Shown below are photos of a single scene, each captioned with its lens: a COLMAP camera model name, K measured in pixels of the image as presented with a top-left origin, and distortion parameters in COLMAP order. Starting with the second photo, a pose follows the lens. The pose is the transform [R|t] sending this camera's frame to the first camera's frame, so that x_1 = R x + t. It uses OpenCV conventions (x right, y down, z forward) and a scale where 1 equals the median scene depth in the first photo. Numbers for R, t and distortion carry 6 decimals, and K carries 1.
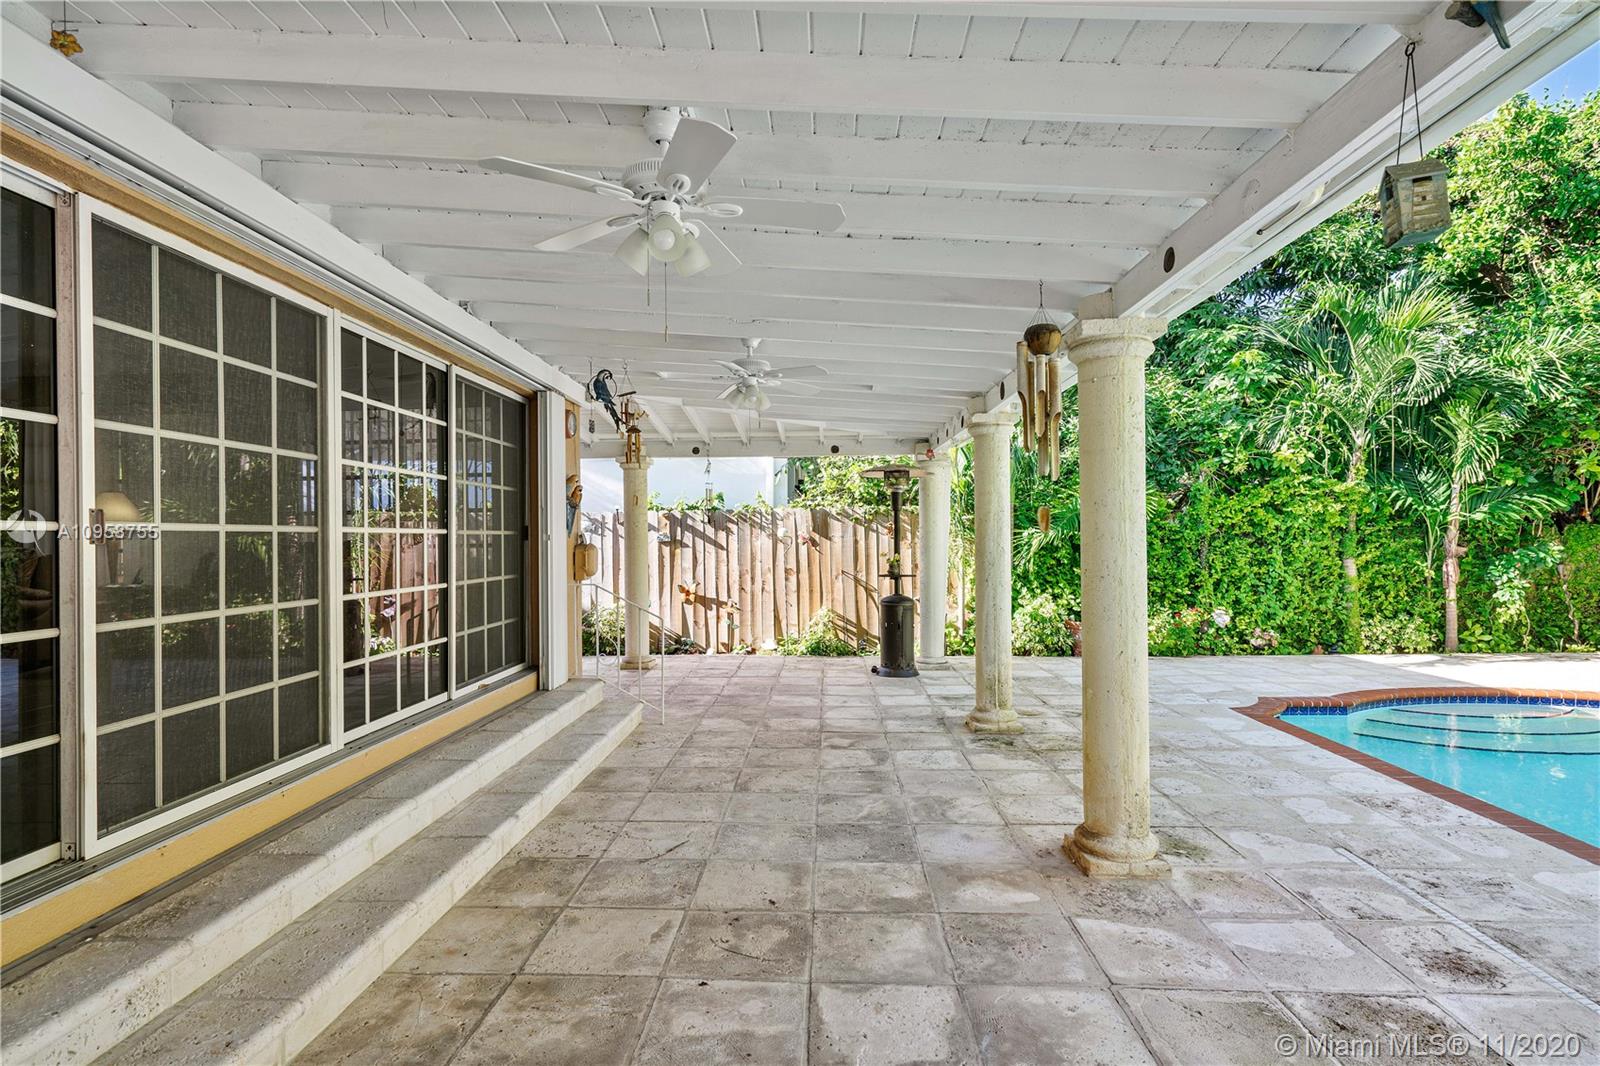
lens RADIAL K [[800.8, 0, 800.0], [0, 800.8, 533.0], [0, 0, 1]] dist [0.008096, 0.001044]
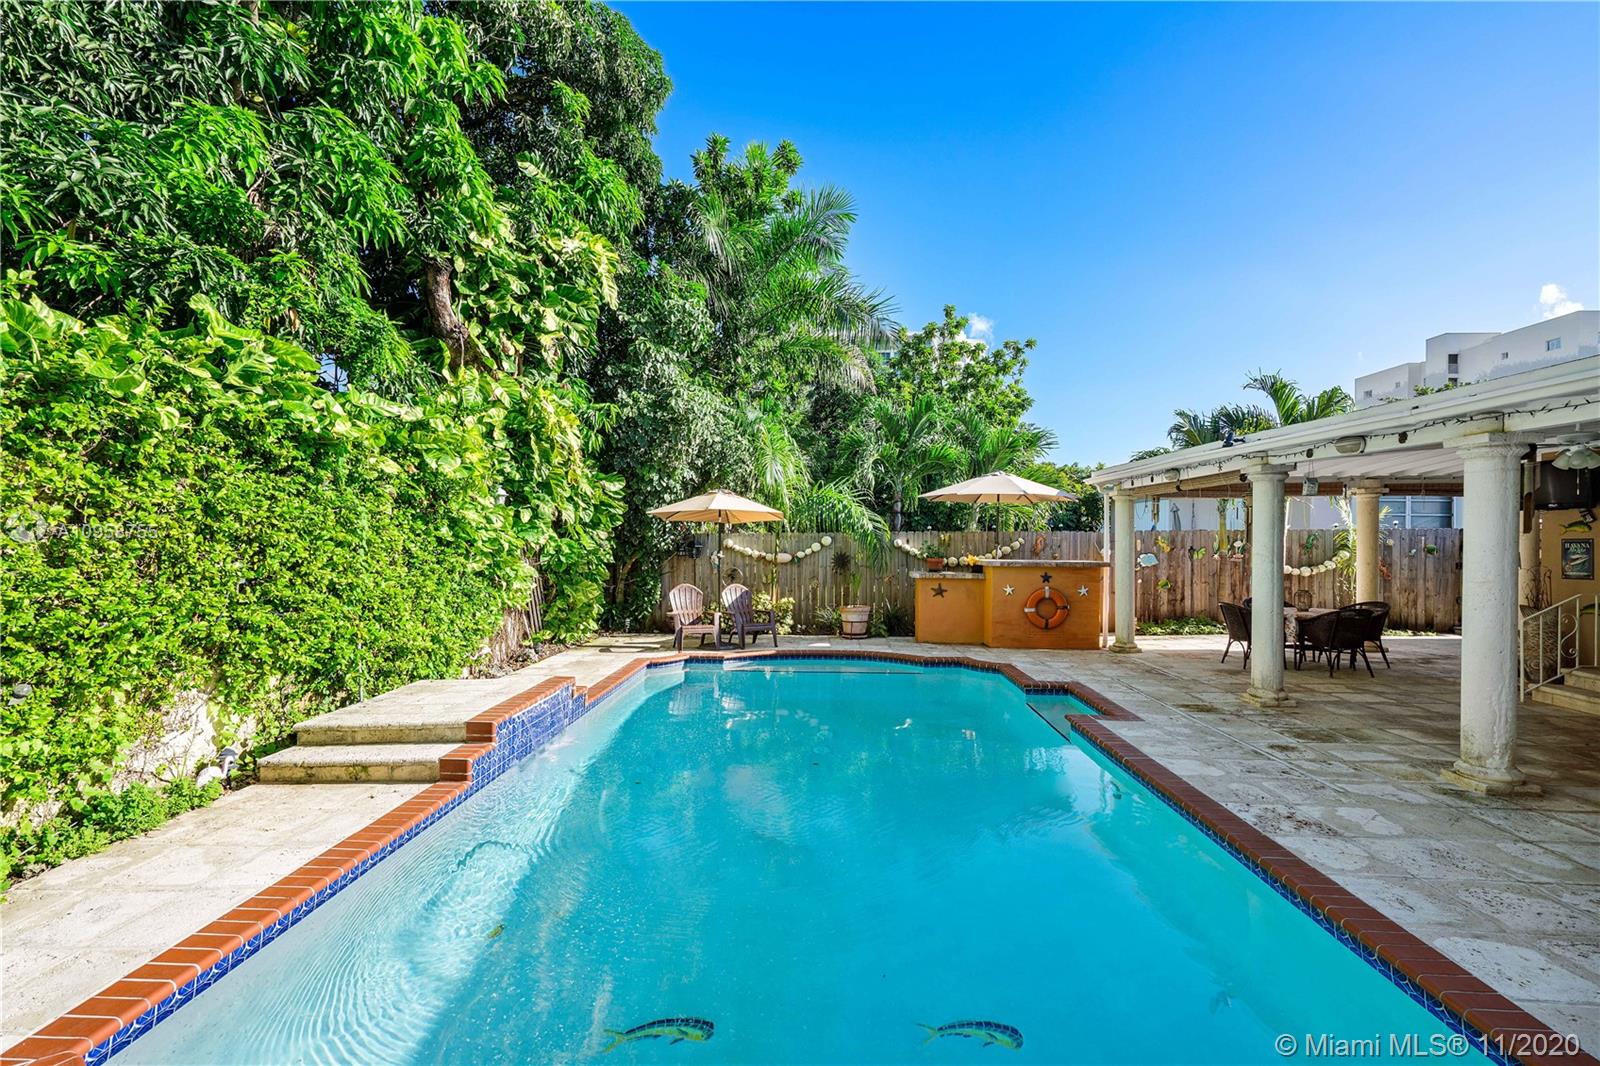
lens RADIAL K [[729.6, 0, 796.0], [0, 729.6, 538.0], [0, 0, 1]] dist [-0.000688, 0.001242]
pose [[-0.999981, 0.004653, 0.004138, 0.640958], [0.004618, 0.999953, -0.008521, -0.020437], [-0.004178, -0.008502, -0.999955, 0.903991]]
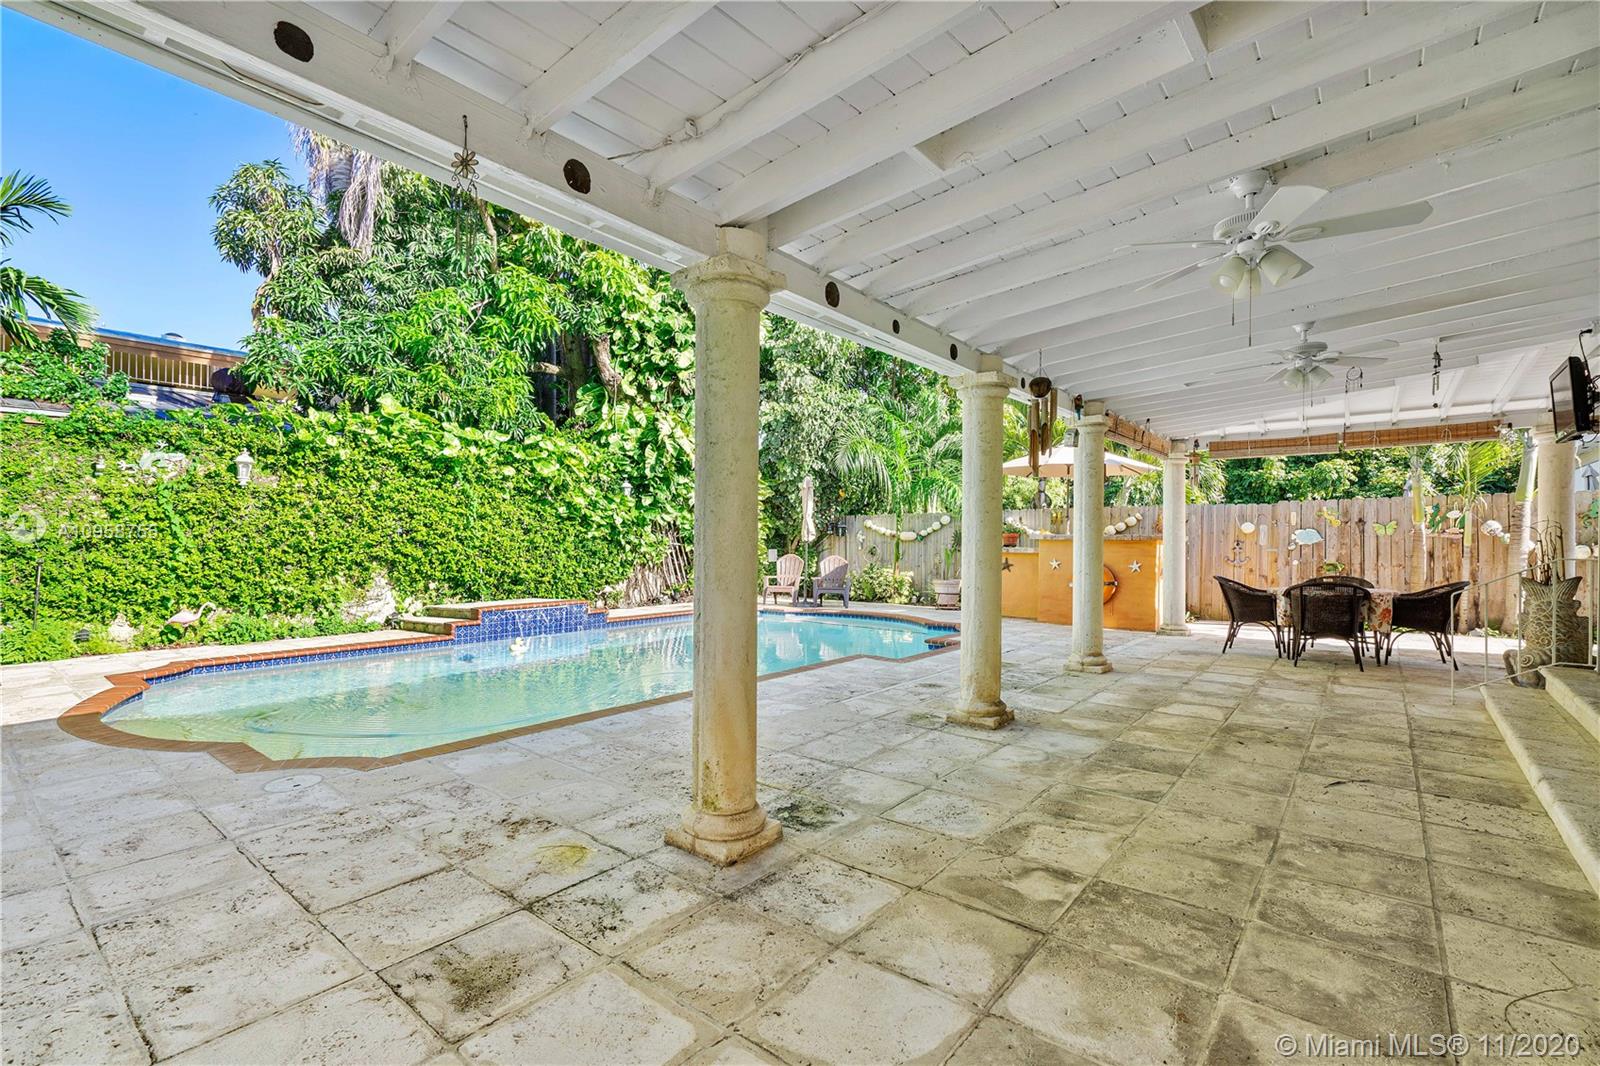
lens RADIAL K [[729.6, 0, 796.0], [0, 729.6, 538.0], [0, 0, 1]] dist [-0.000688, 0.001242]
pose [[-0.801873, 0.006741, 0.597456, -0.063731], [0.000340, 0.999941, -0.010826, 0.026783], [-0.597494, -0.008478, -0.801829, 0.890224]]
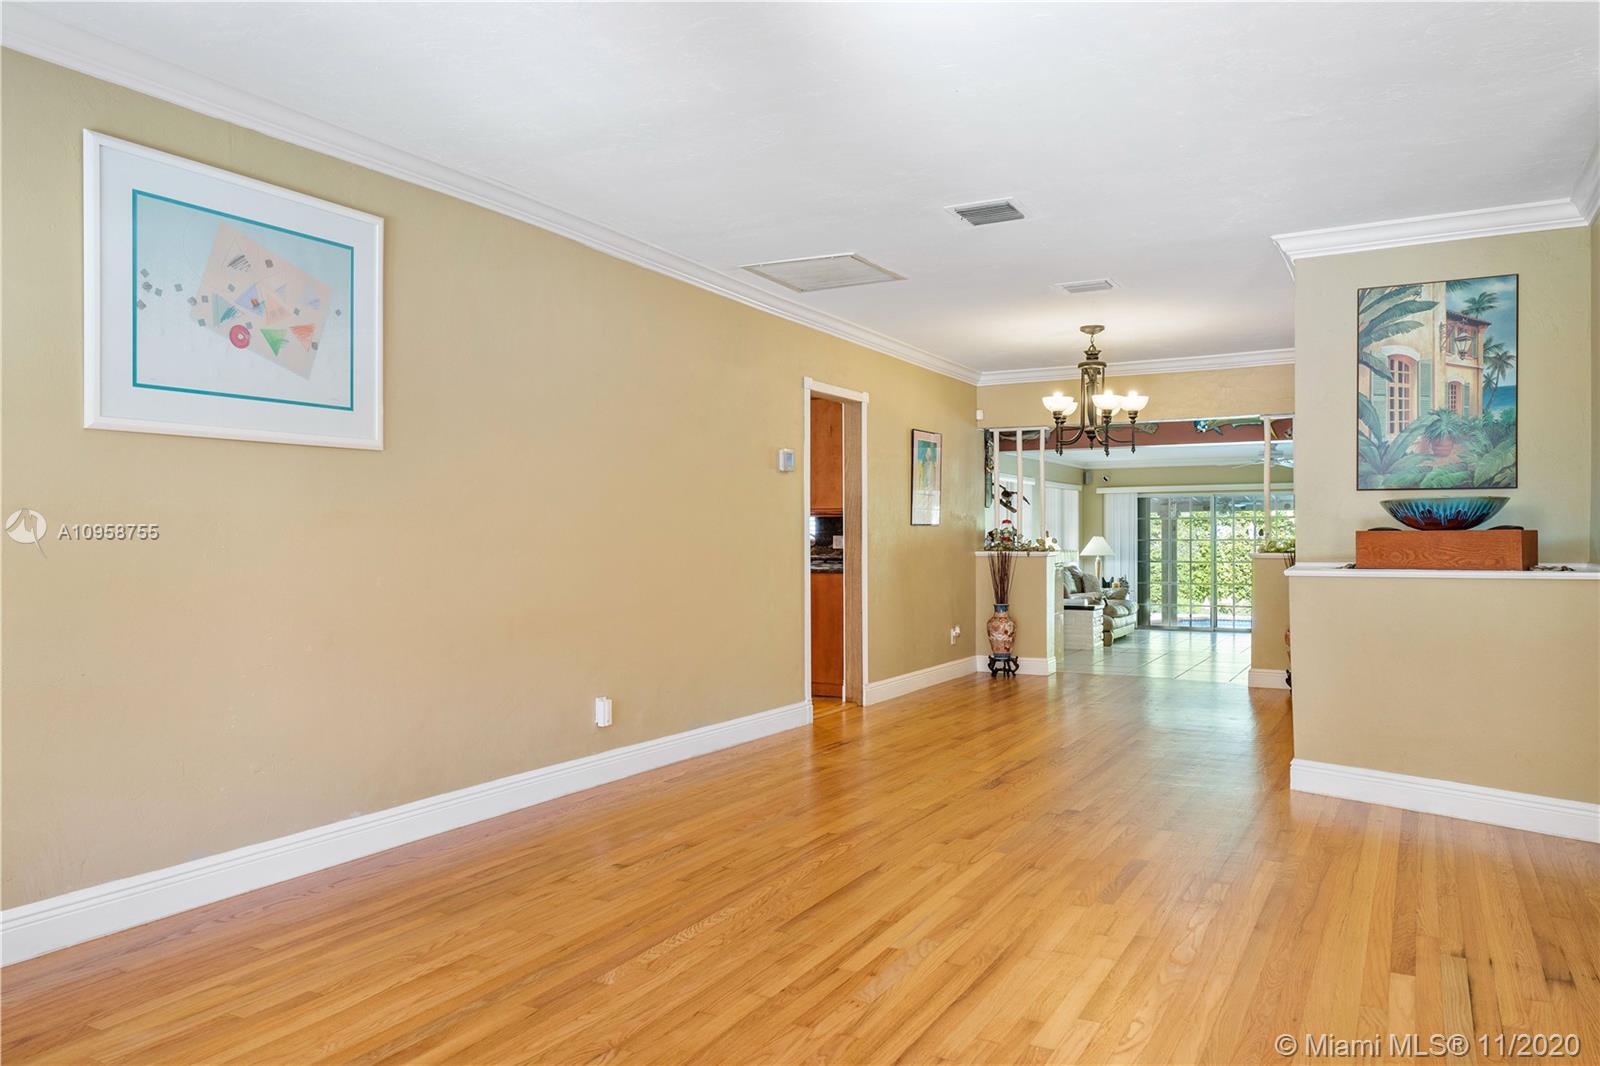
lens RADIAL K [[1137.1, 0, 797.7], [0, 1137.1, 544.3], [0, 0, 1]] dist [0.005738, 0.001150]
pose [[0.451520, 0.005750, 0.892243, -2.093490], [-0.007848, 0.999966, -0.002474, -0.020654], [-0.892227, -0.005885, 0.451550, 0.288242]]
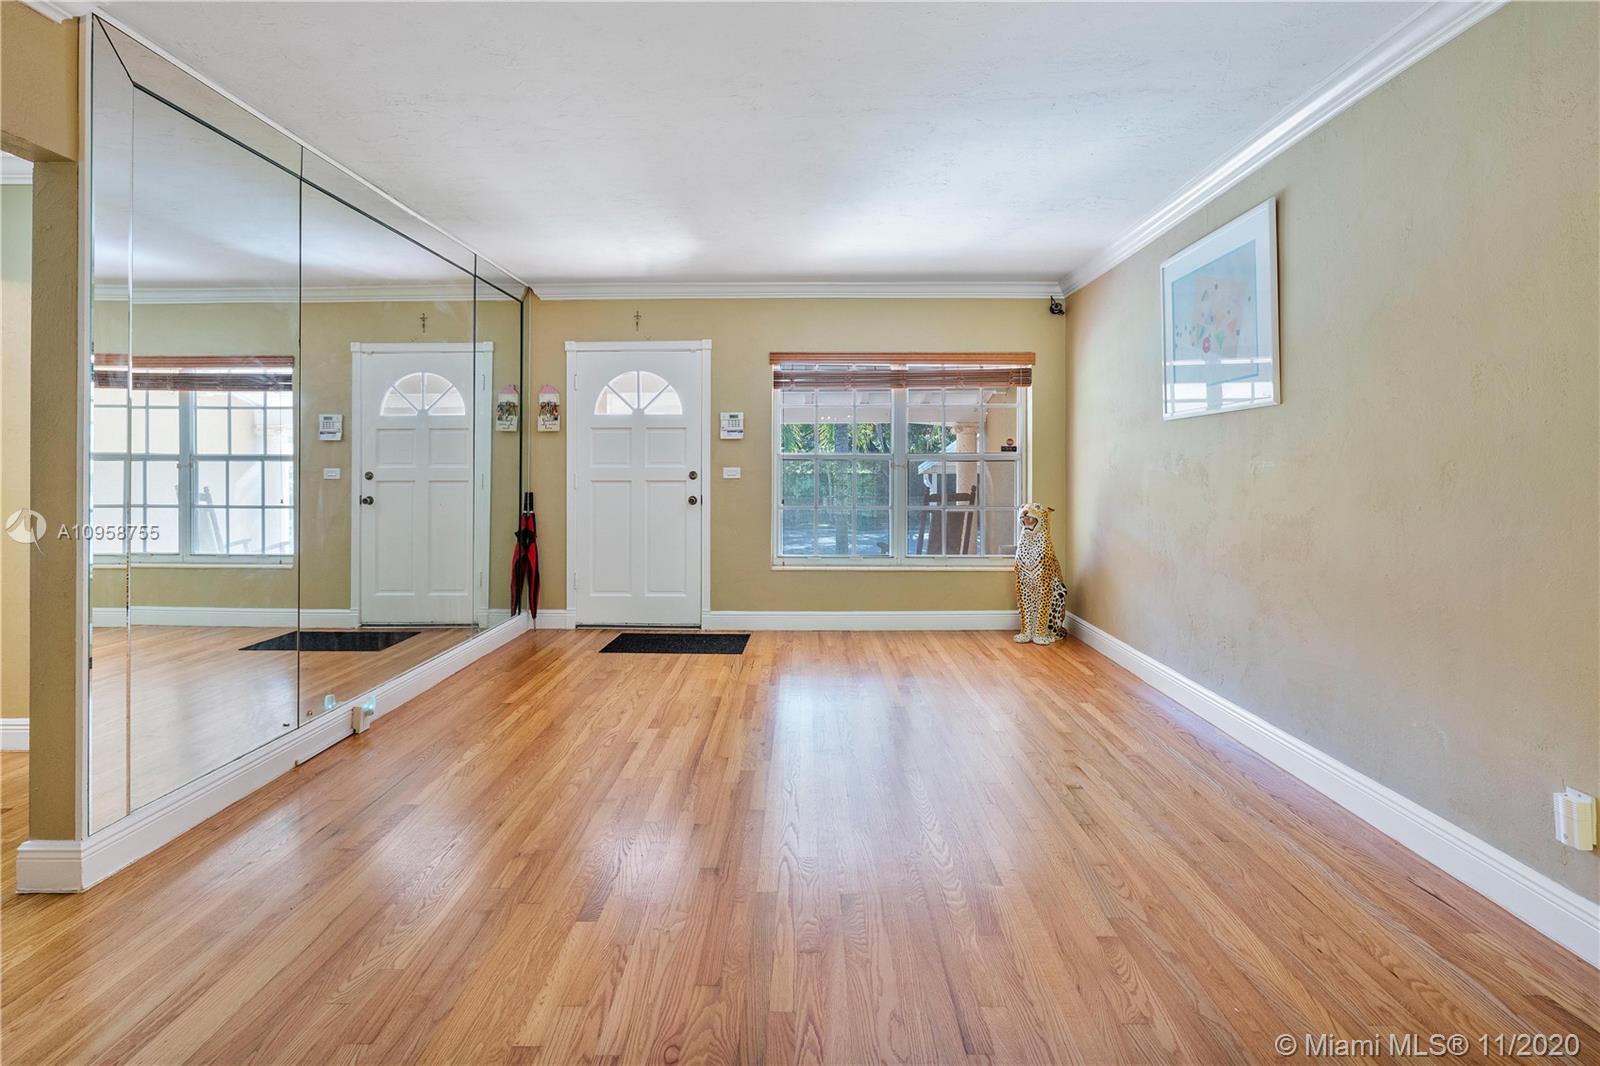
lens RADIAL K [[806.4, 0, 835.7], [0, 806.4, 461.5], [0, 0, 1]] dist [-0.000332, 0.000335]
pose [[0.072219, 0.003965, -0.997381, -1.474730], [0.005717, 0.999974, 0.004390, -0.034086], [0.997372, -0.006019, 0.072194, 0.409441]]
